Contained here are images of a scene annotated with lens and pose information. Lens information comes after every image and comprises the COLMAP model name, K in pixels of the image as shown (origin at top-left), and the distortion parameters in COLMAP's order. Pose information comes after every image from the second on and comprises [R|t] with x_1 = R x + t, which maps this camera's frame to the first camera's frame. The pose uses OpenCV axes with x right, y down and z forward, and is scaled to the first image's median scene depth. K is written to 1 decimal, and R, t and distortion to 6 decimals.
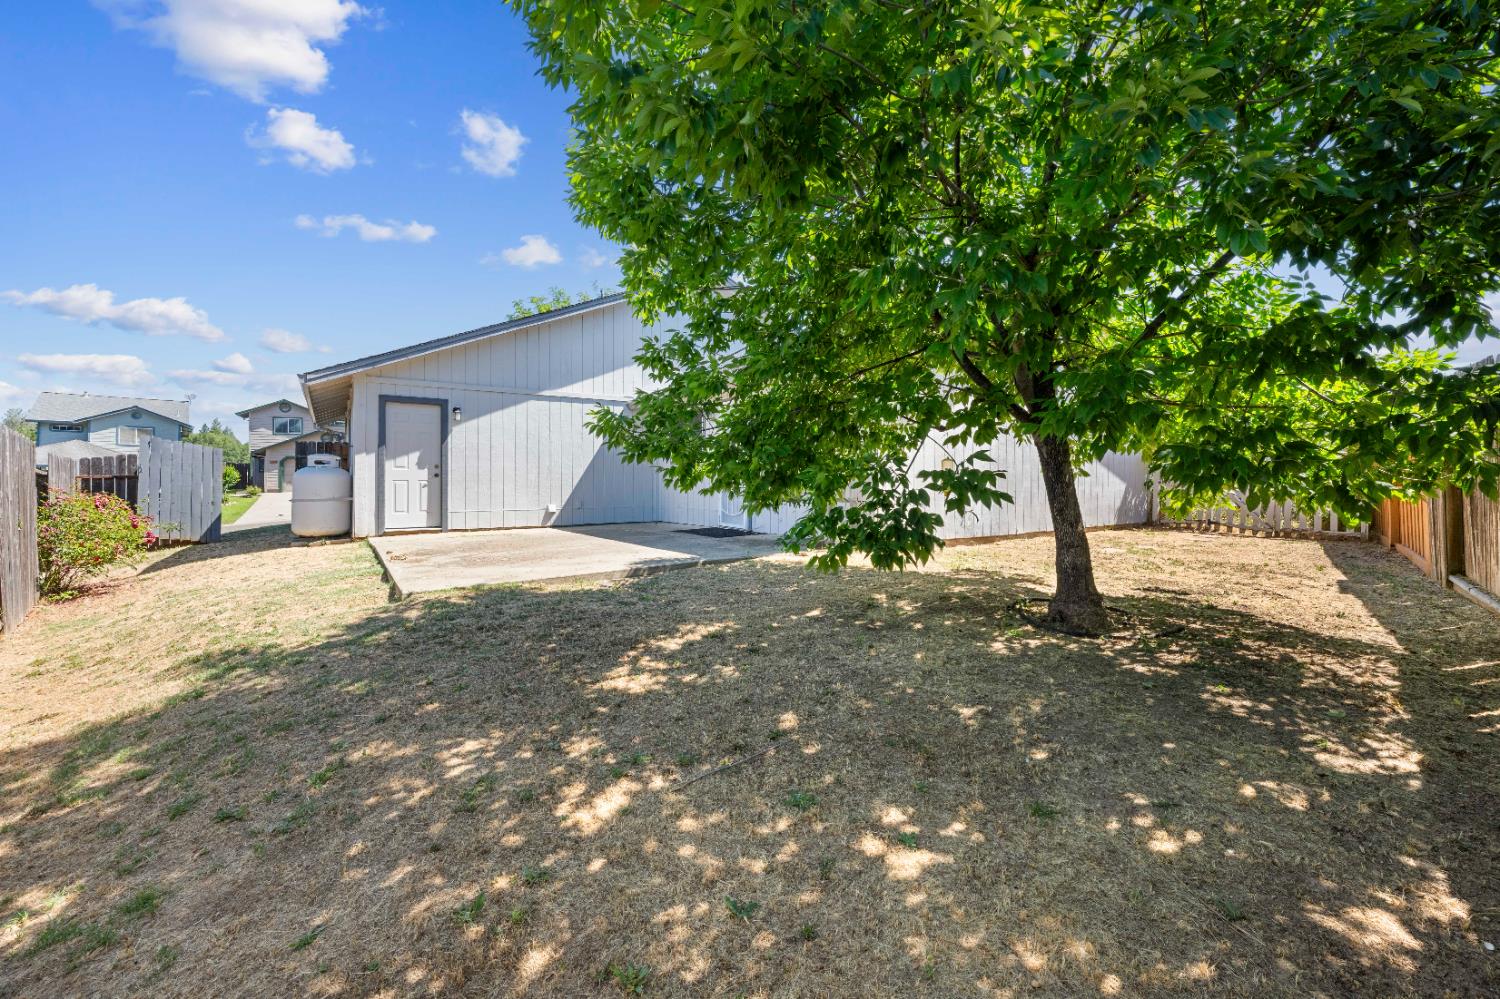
lens RADIAL K [[593.7, 0, 745.4], [0, 593.7, 488.1], [0, 0, 1]] dist [-0.003067, -0.000033]
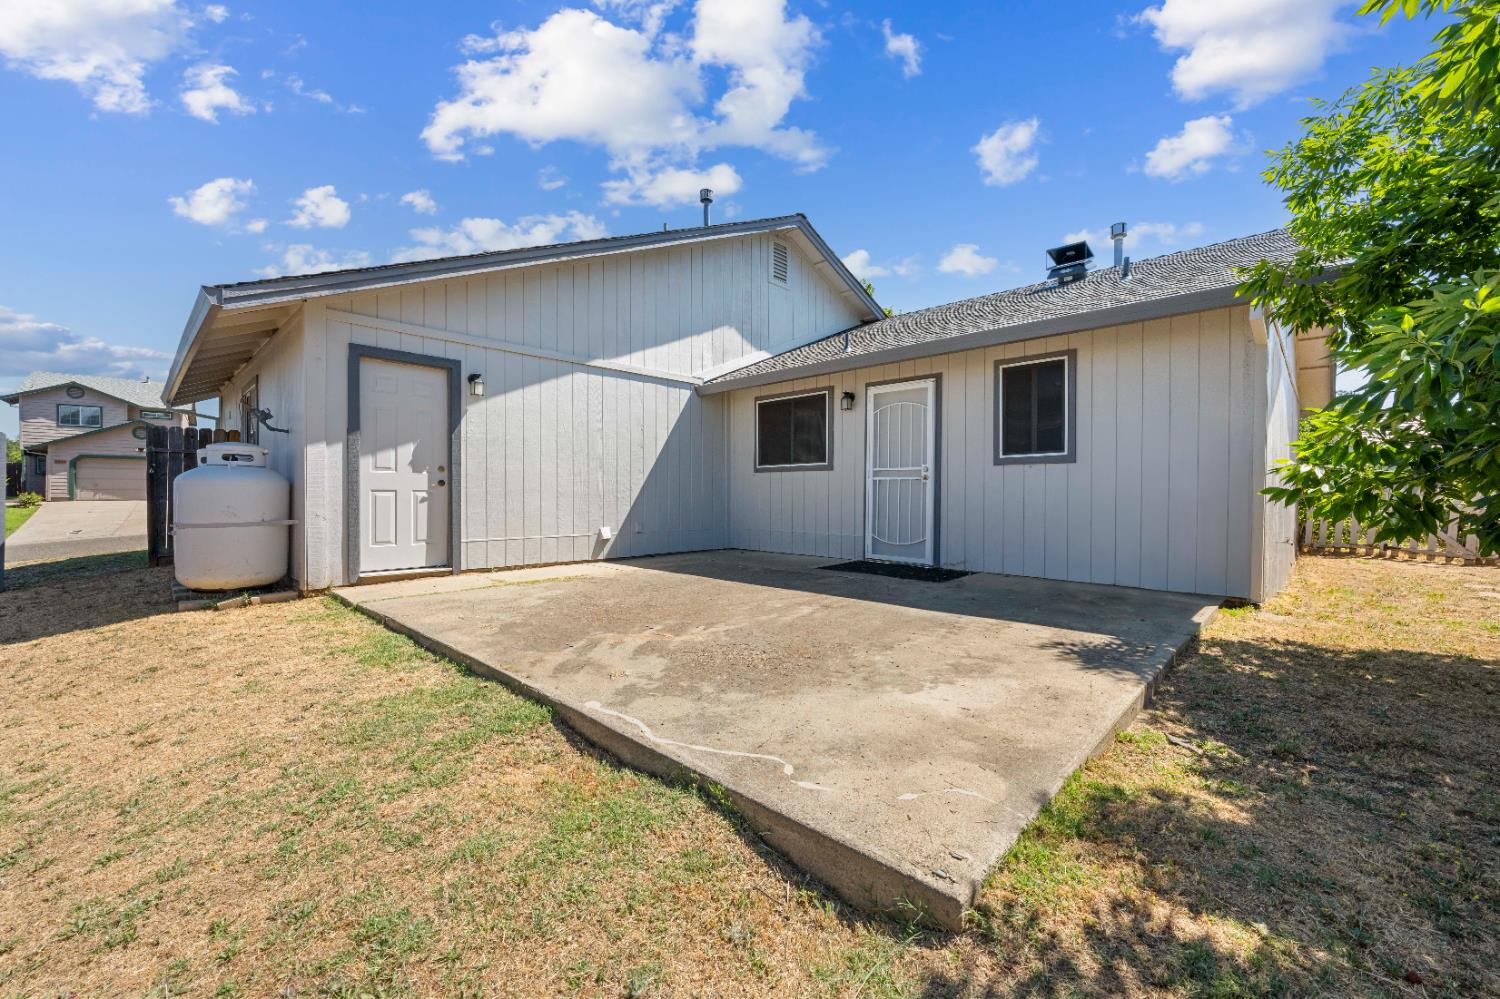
lens RADIAL K [[593.7, 0, 753.6], [0, 593.7, 505.1], [0, 0, 1]] dist [-0.003067, -0.000033]
pose [[0.979848, 0.005600, 0.199665, -0.323992], [-0.007533, 0.999932, 0.008920, -0.006135], [-0.199602, -0.010245, 0.979824, 0.327548]]
